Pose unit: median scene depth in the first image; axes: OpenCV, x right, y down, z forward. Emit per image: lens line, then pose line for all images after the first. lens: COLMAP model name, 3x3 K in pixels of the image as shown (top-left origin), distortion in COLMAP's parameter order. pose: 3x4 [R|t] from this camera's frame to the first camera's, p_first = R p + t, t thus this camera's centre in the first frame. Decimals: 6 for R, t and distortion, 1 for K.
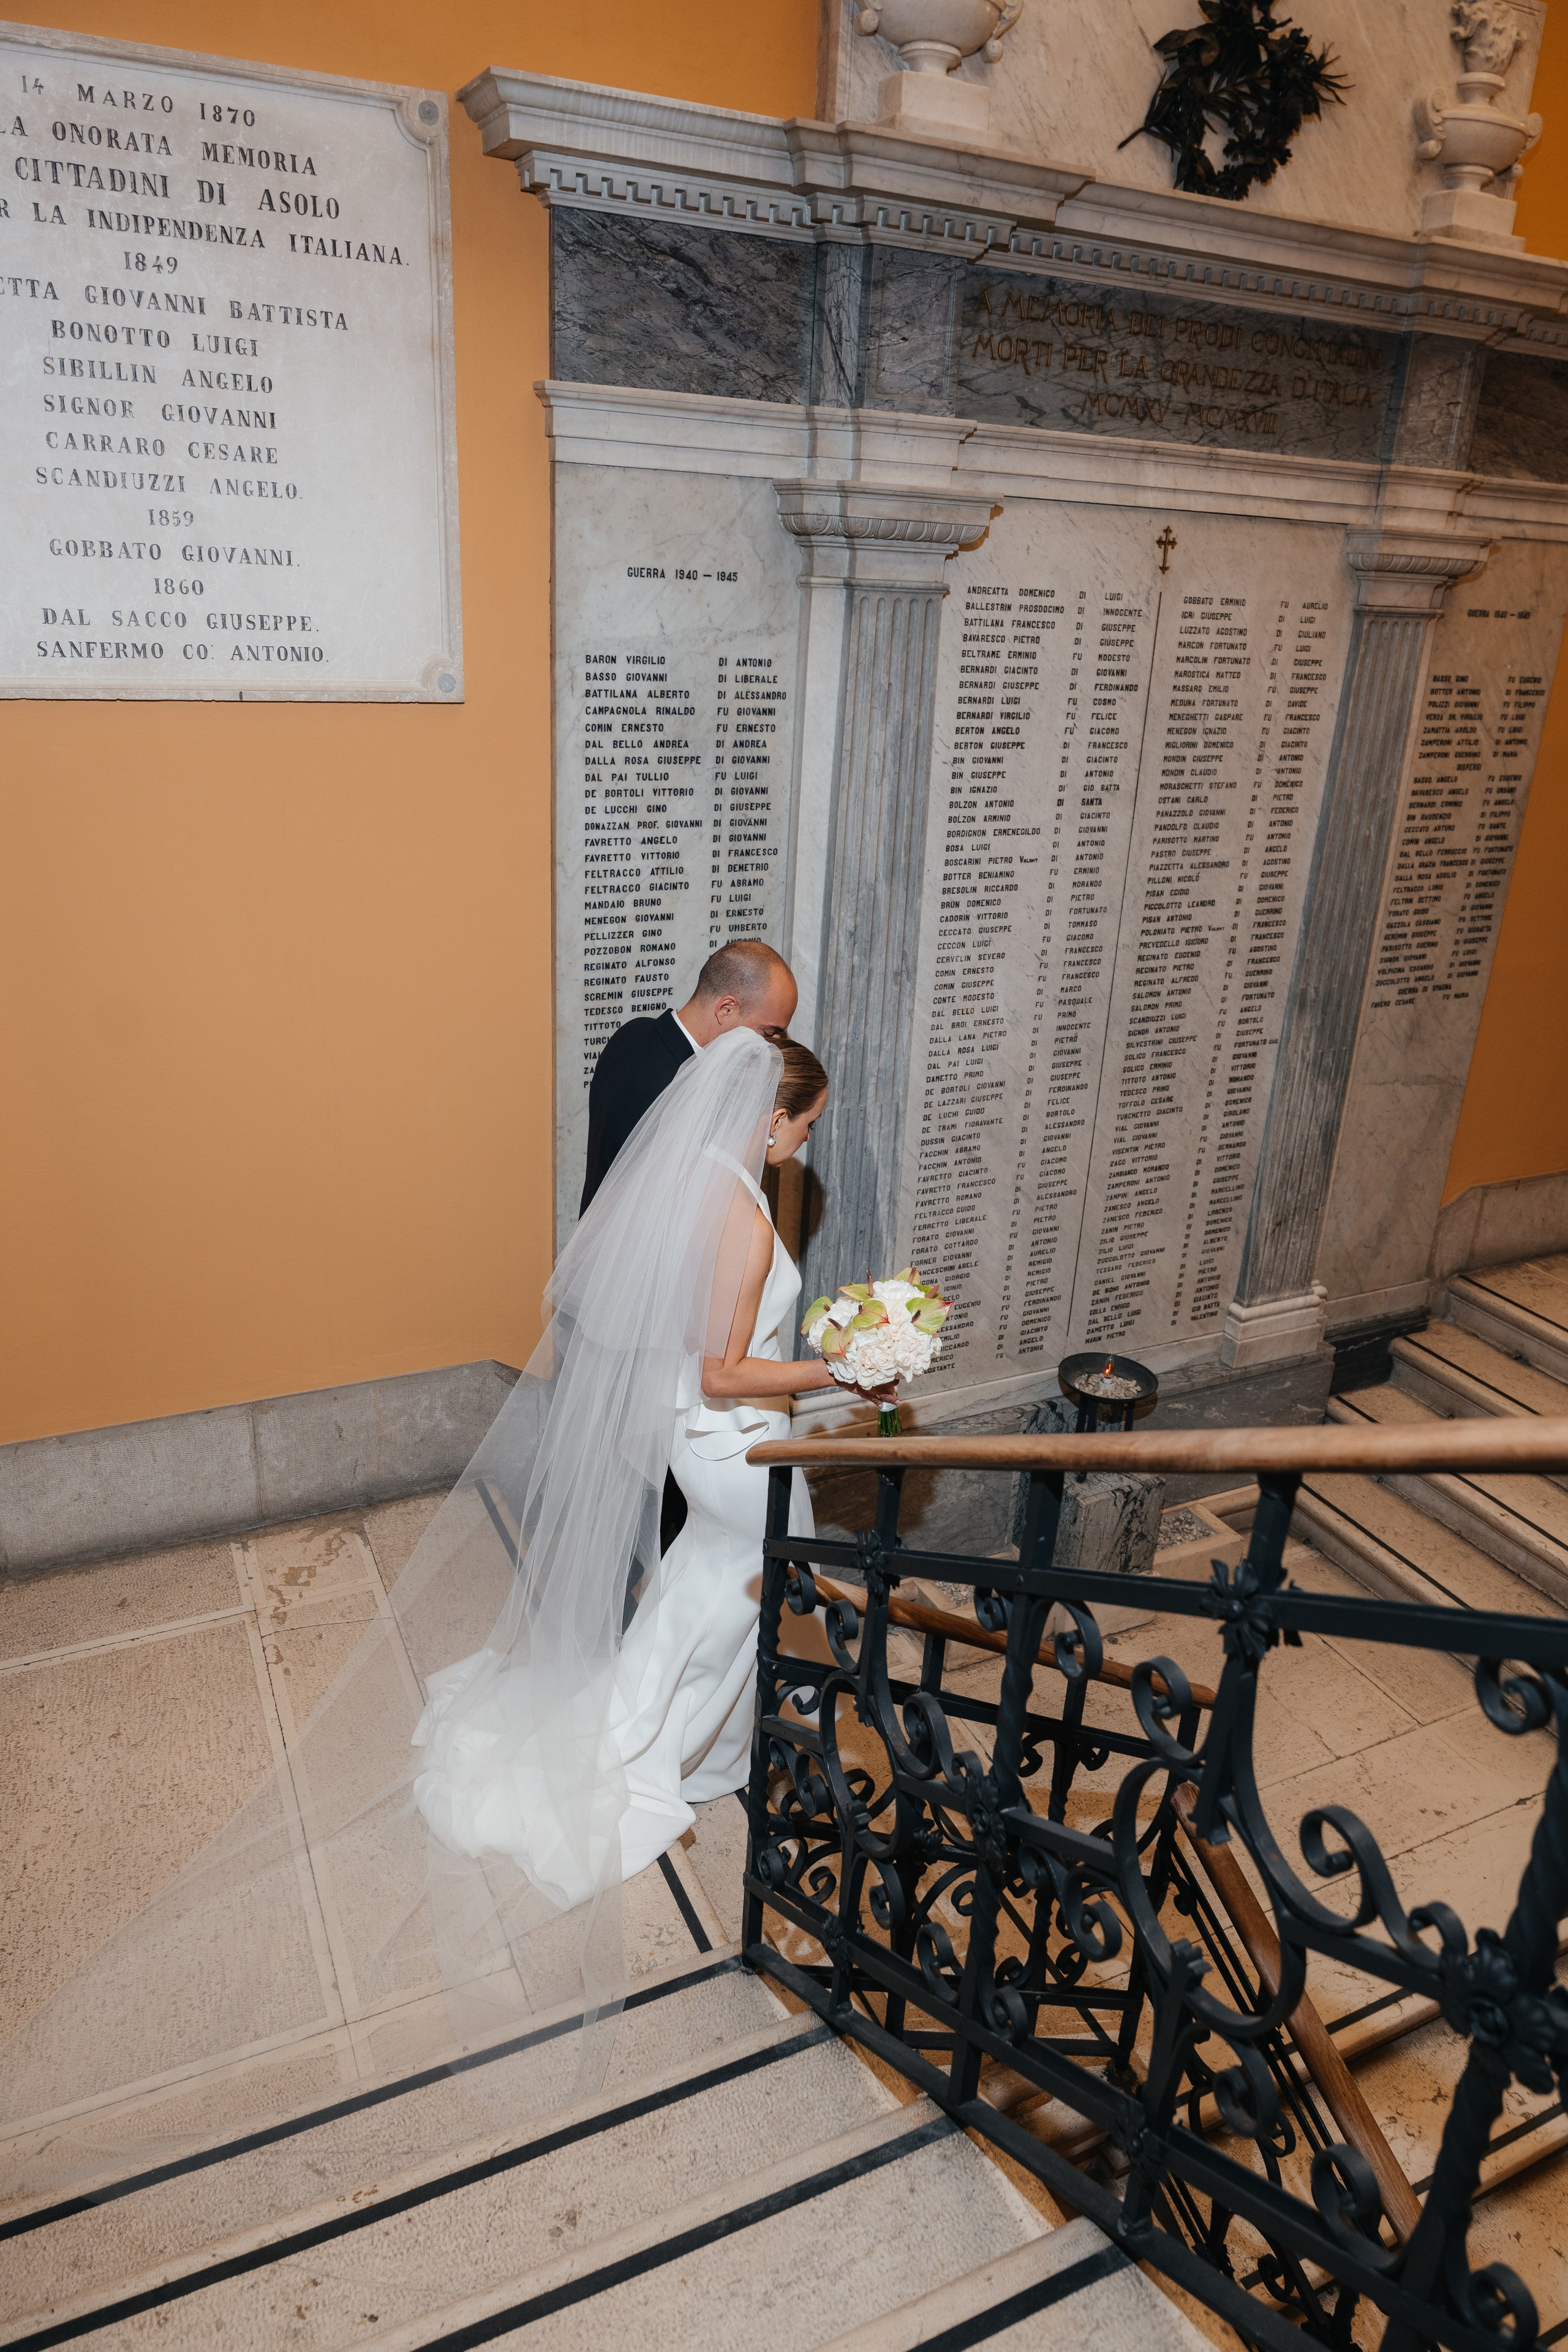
lens RADIAL K [[1507.2, 0, 784.0], [0, 1507.2, 1176.0], [0, 0, 1]] dist [-0.007817, -0.002917]
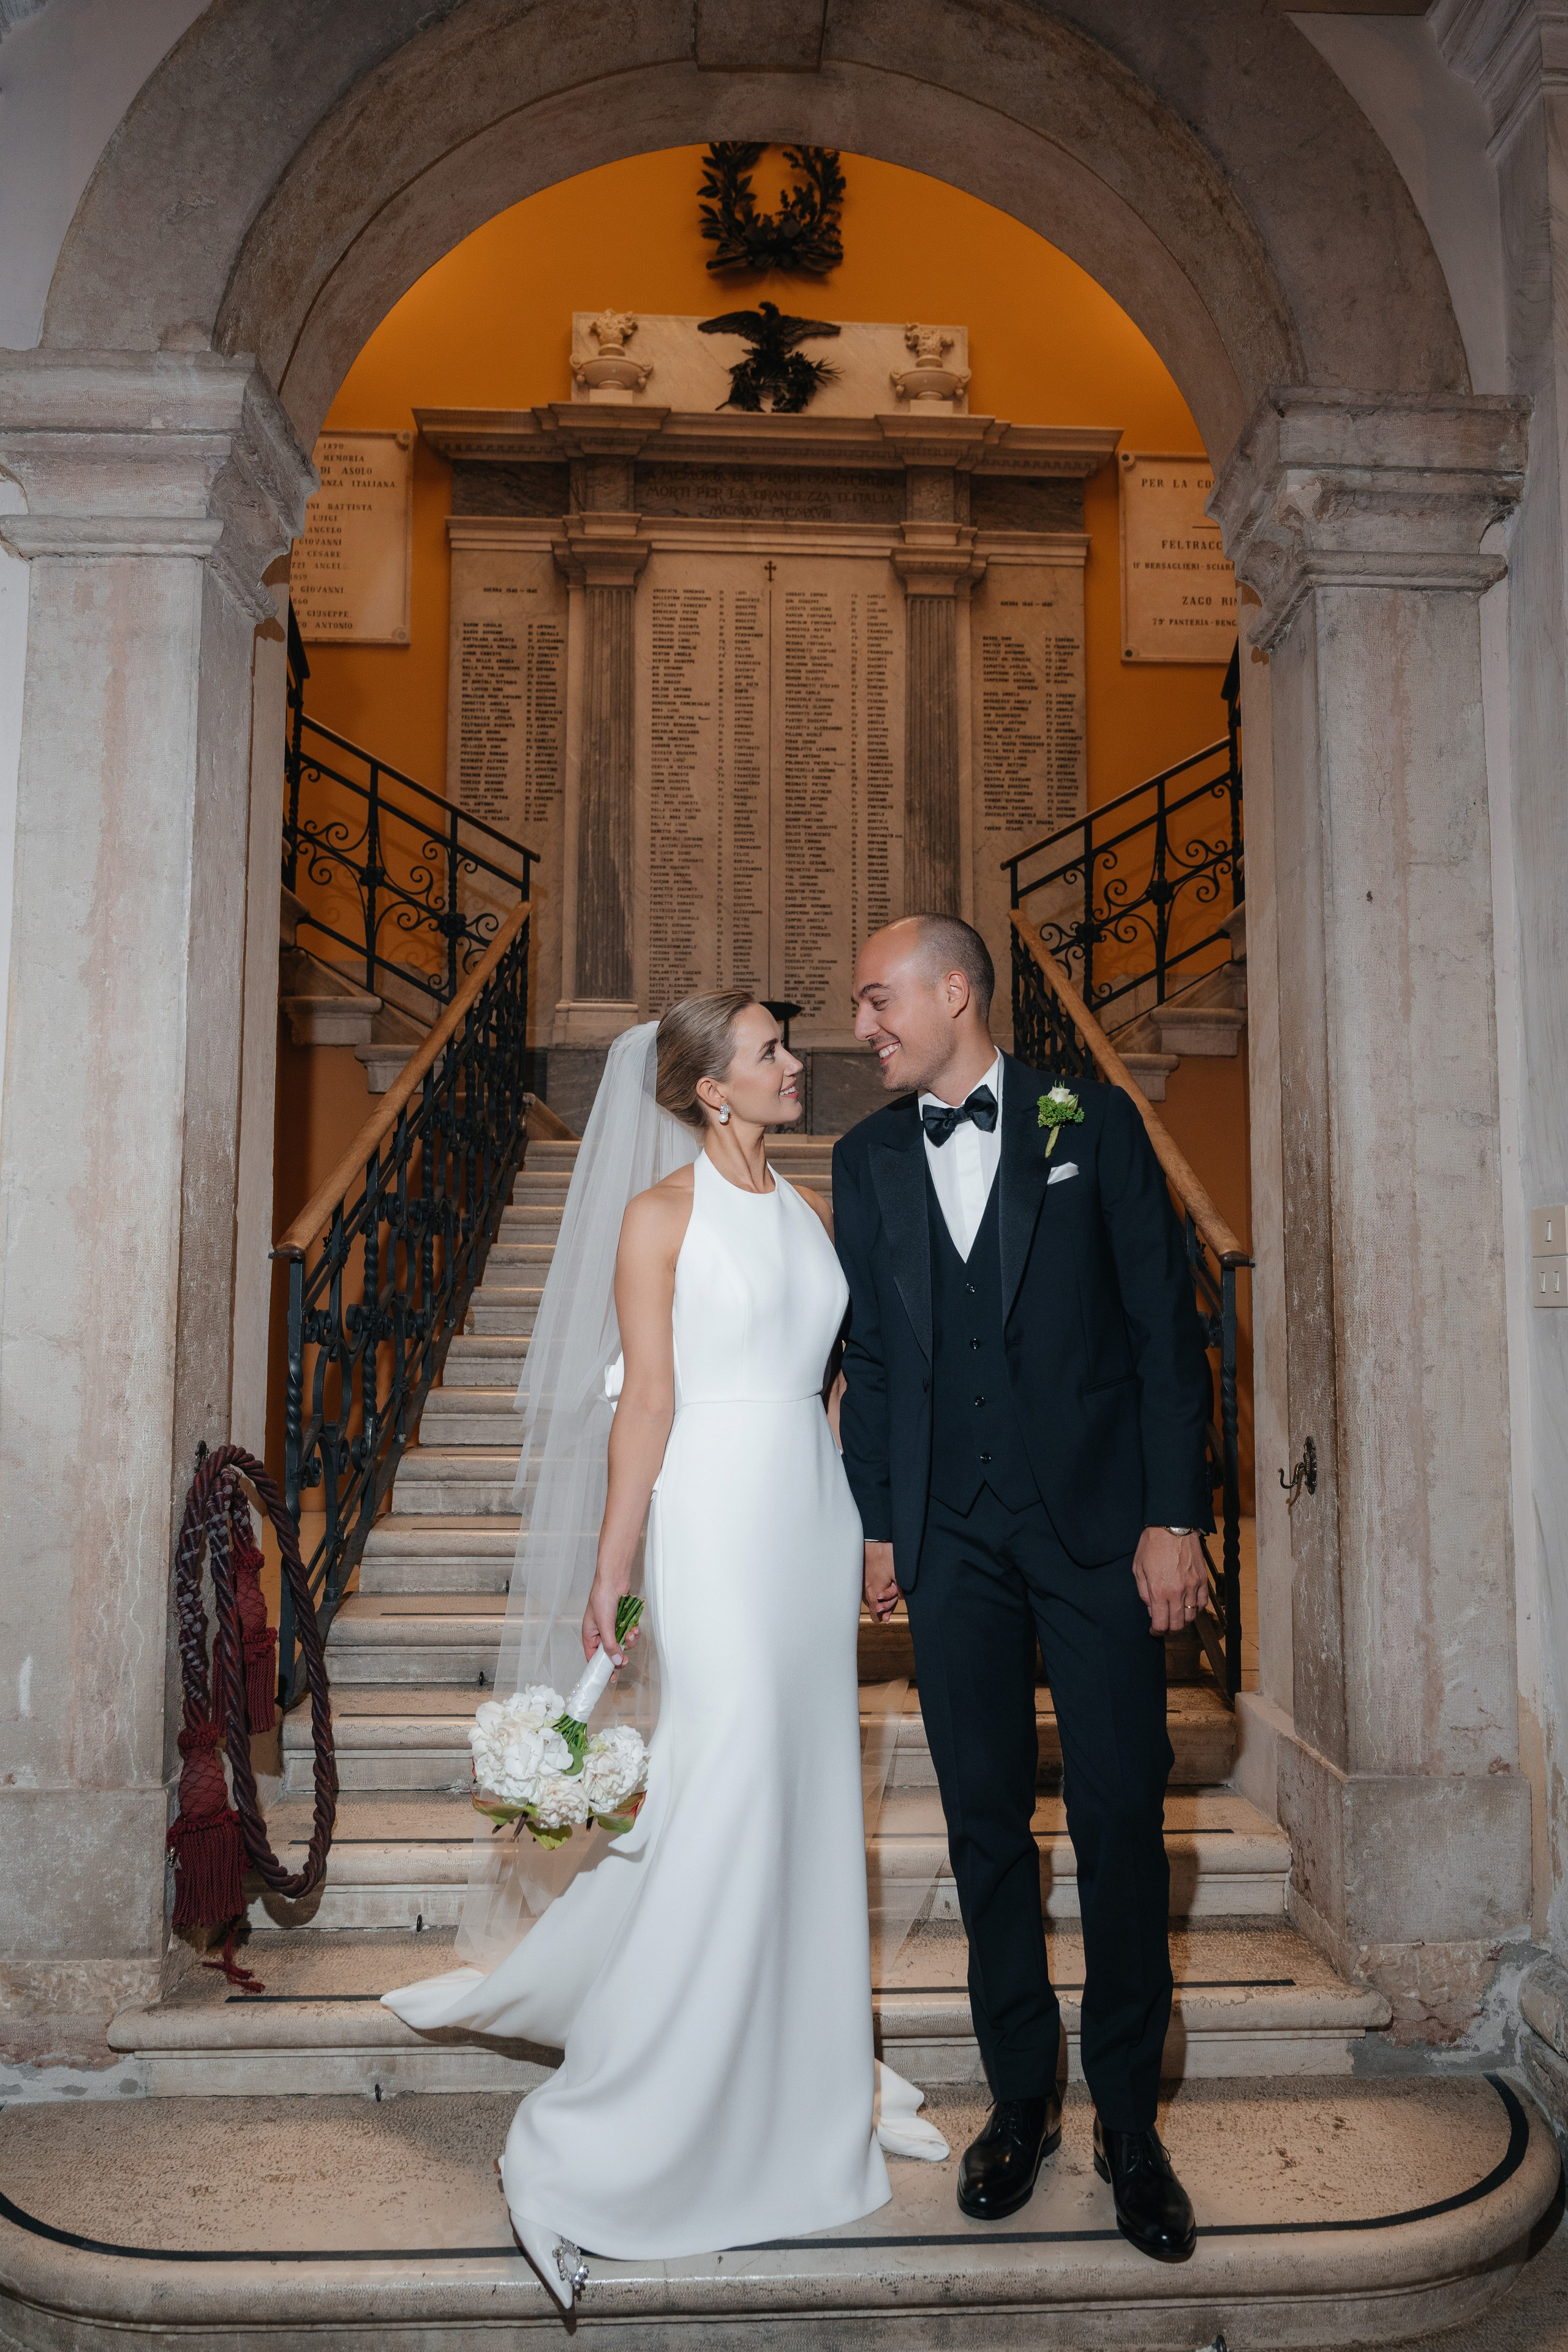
lens RADIAL K [[1507.2, 0, 784.0], [0, 1507.2, 1176.0], [0, 0, 1]] dist [-0.007817, -0.002917]
pose [[0.923034, -0.069529, -0.378383, 0.943548], [-0.099559, 0.906860, -0.409504, 1.093285], [0.371612, 0.415658, 0.830140, -0.304573]]
